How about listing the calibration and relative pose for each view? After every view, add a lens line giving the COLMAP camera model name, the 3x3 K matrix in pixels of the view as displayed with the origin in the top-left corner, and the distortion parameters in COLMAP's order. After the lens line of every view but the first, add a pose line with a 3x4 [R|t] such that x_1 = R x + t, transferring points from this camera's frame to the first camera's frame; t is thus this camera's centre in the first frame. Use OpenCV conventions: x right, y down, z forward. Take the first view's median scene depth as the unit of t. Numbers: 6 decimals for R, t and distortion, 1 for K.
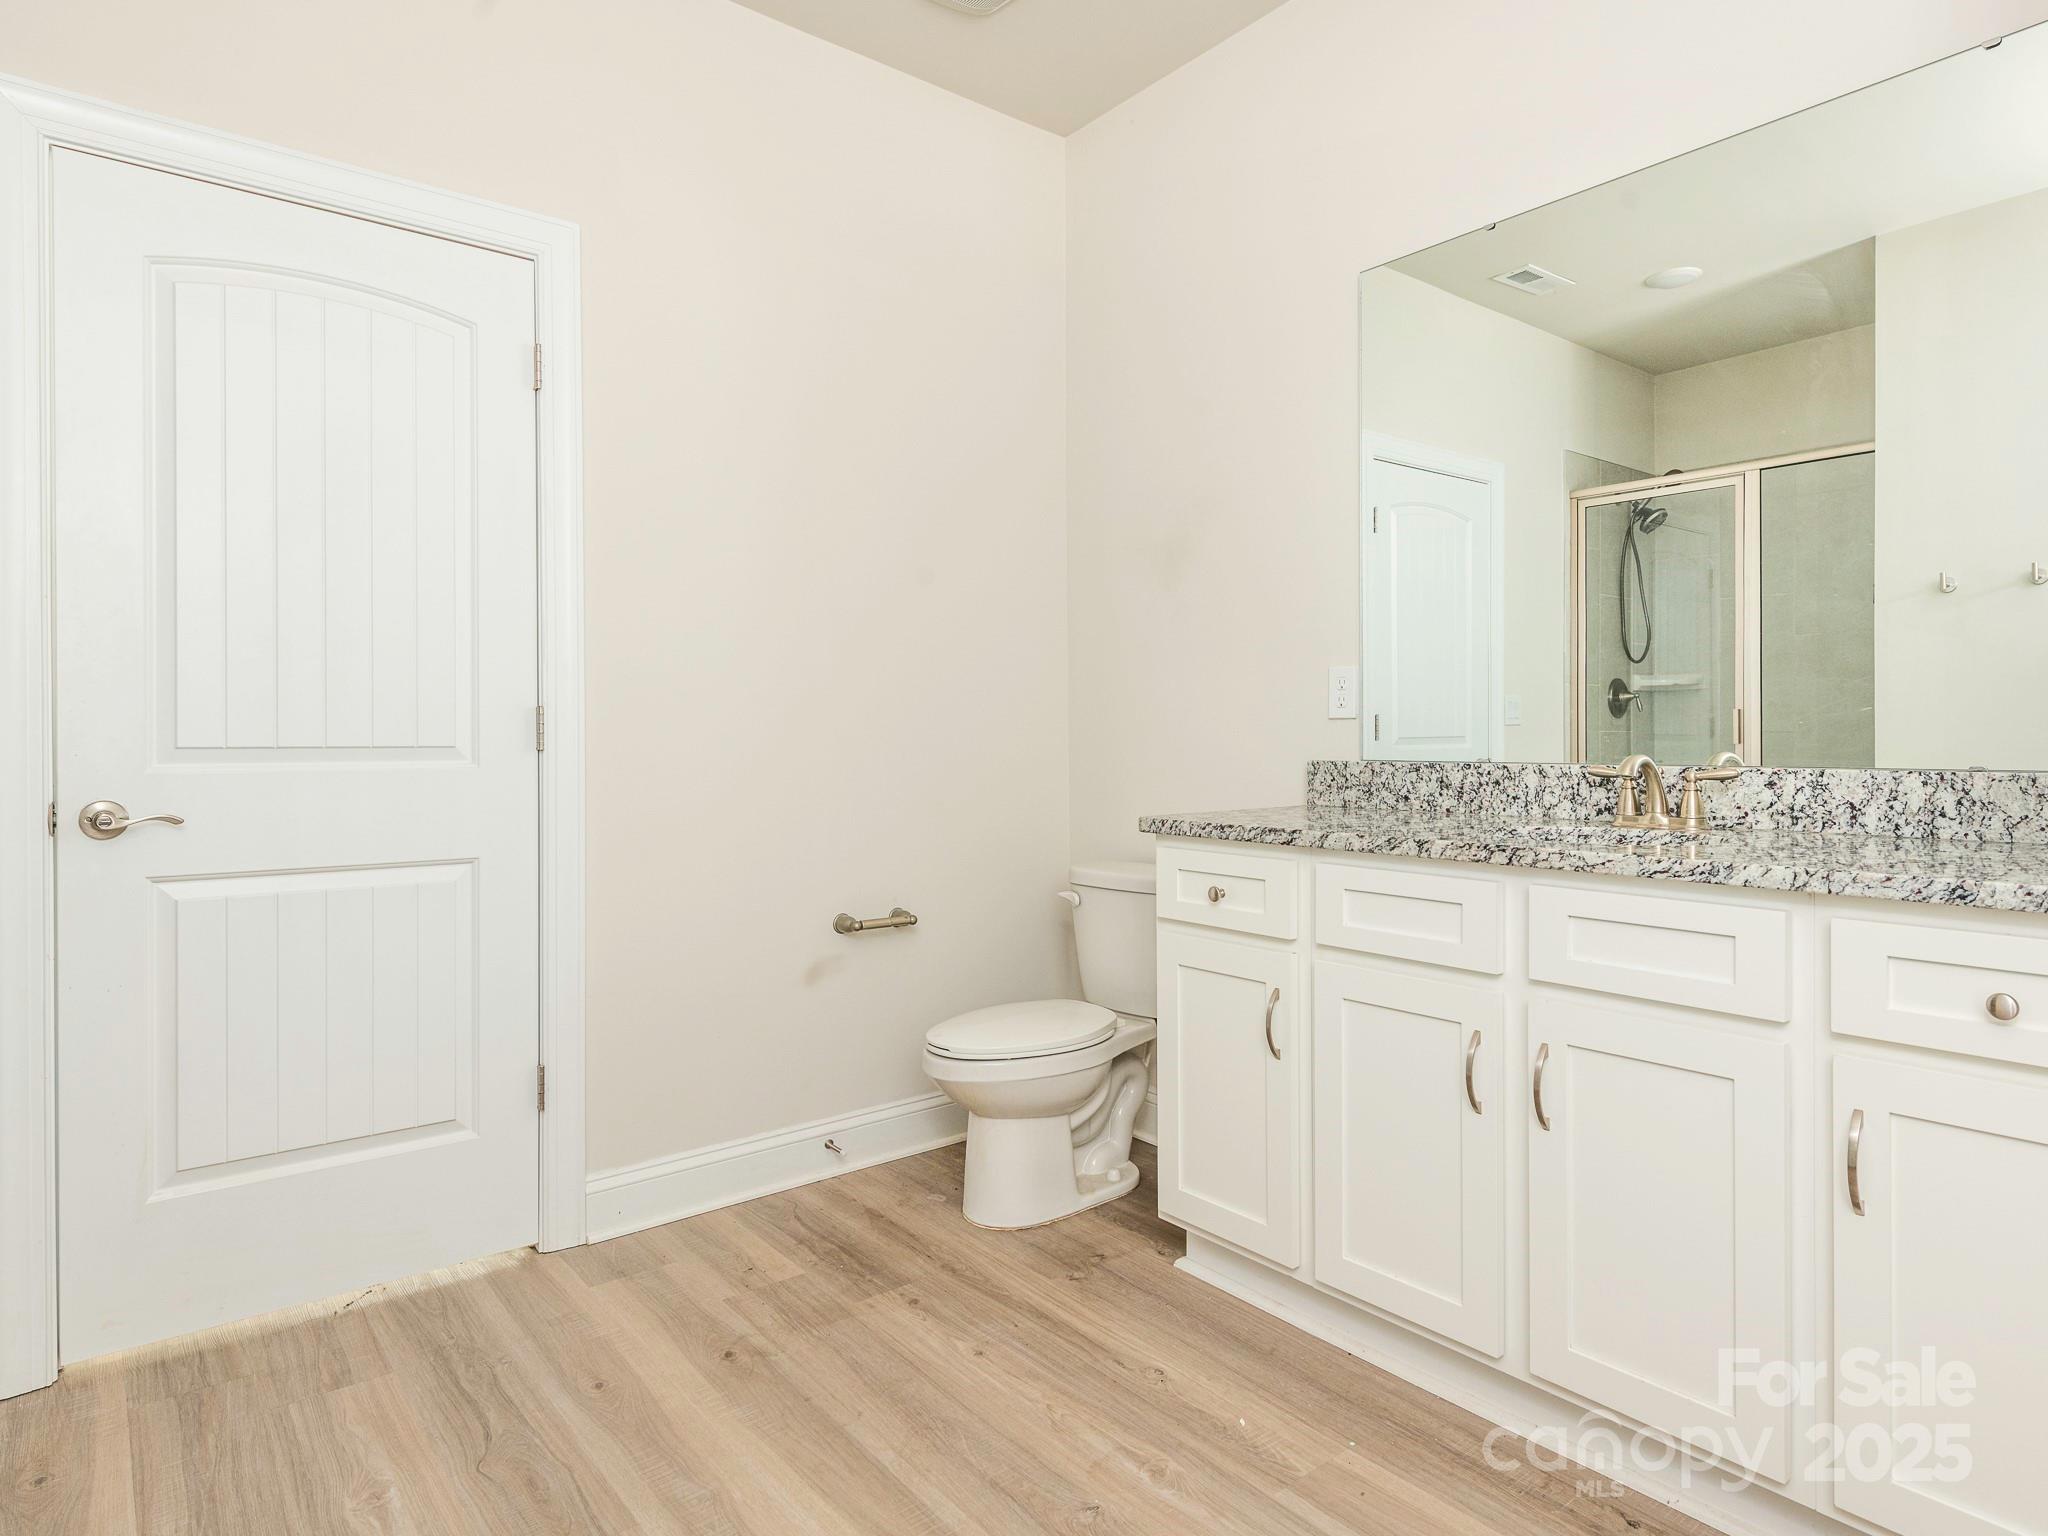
lens RADIAL K [[1137.8, 0, 1026.7], [0, 1137.8, 768.2], [0, 0, 1]] dist [-0.003256, -0.000551]
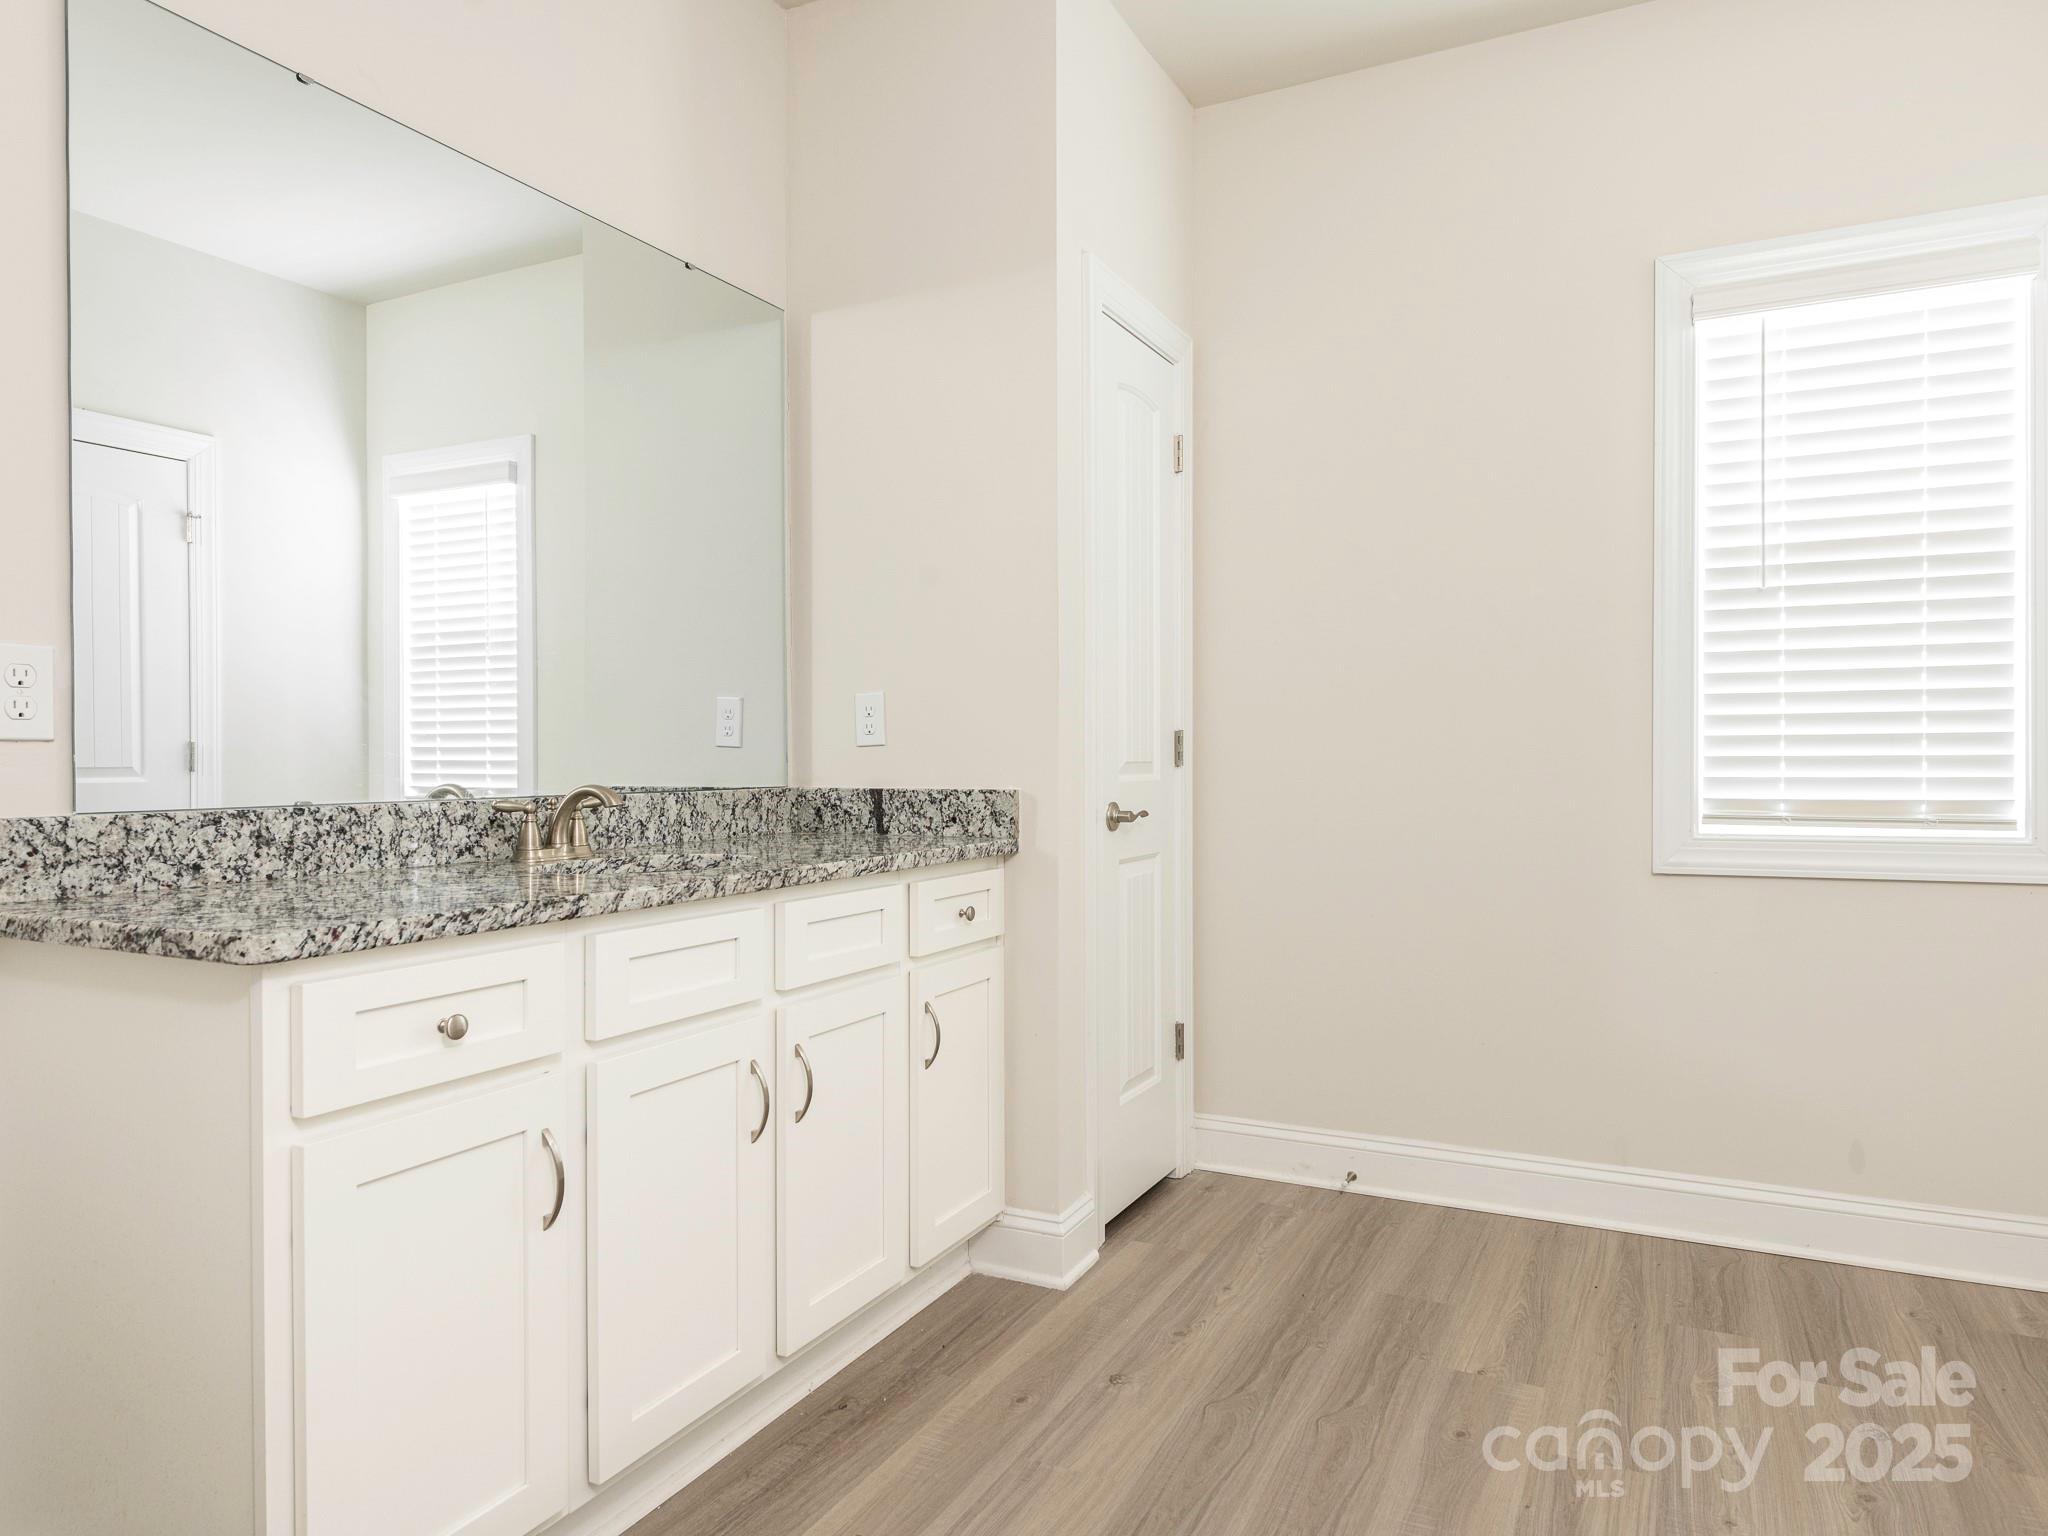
lens RADIAL K [[1321.5, 0, 1024.3], [0, 1321.5, 776.8], [0, 0, 1]] dist [-0.003099, 0.008919]
pose [[-0.430477, -0.007293, 0.902572, -0.574354], [0.033575, 0.999146, 0.024086, -0.029012], [-0.901977, 0.040672, -0.429865, 0.969834]]
